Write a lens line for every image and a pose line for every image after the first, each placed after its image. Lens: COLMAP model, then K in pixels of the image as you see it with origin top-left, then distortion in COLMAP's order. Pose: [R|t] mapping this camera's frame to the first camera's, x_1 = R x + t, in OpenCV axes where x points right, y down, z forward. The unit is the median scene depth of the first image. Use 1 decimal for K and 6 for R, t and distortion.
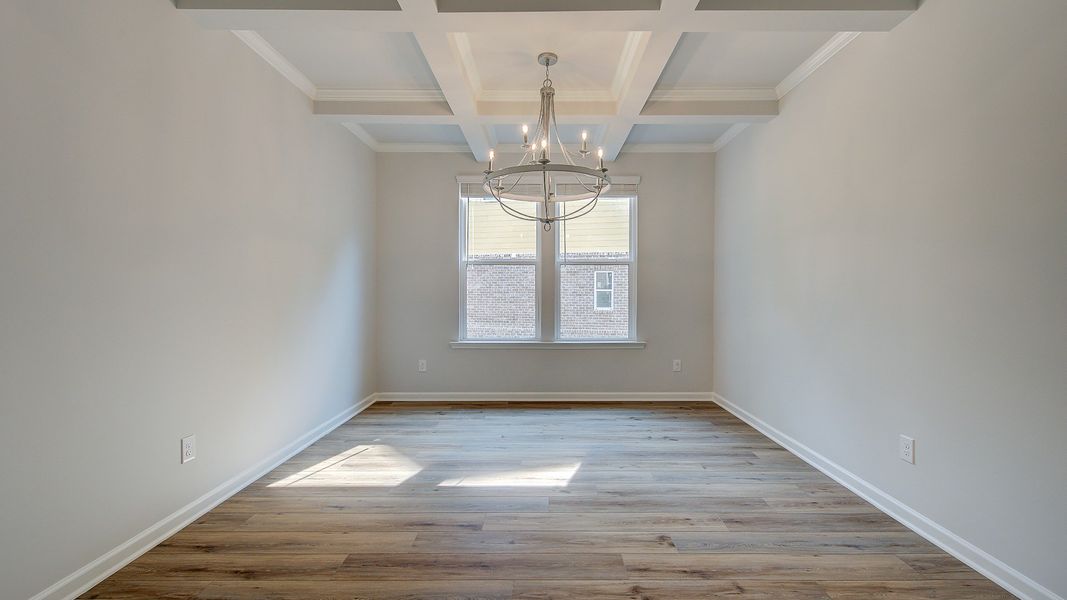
lens RADIAL K [[429.8, 0, 537.3], [0, 429.8, 298.8], [0, 0, 1]] dist [0.005490, -0.001200]
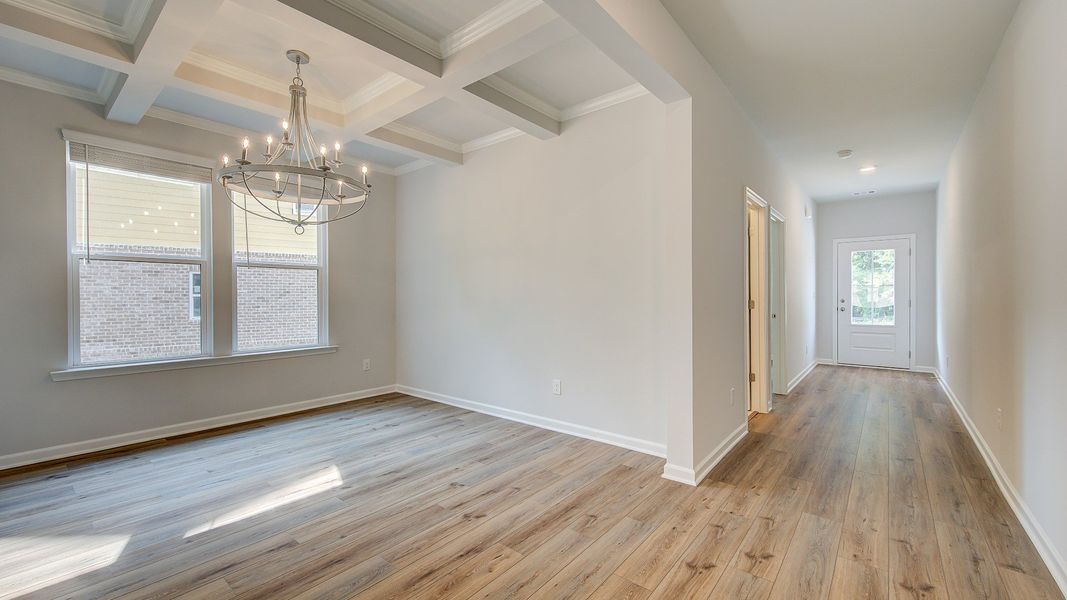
lens RADIAL K [[429.8, 0, 529.1], [0, 429.8, 299.6], [0, 0, 1]] dist [0.005490, -0.001200]
pose [[0.639566, -0.007451, 0.768700, -0.371290], [0.015443, 0.999876, -0.003157, 0.001565], [-0.768581, 0.013891, 0.639602, -0.013954]]
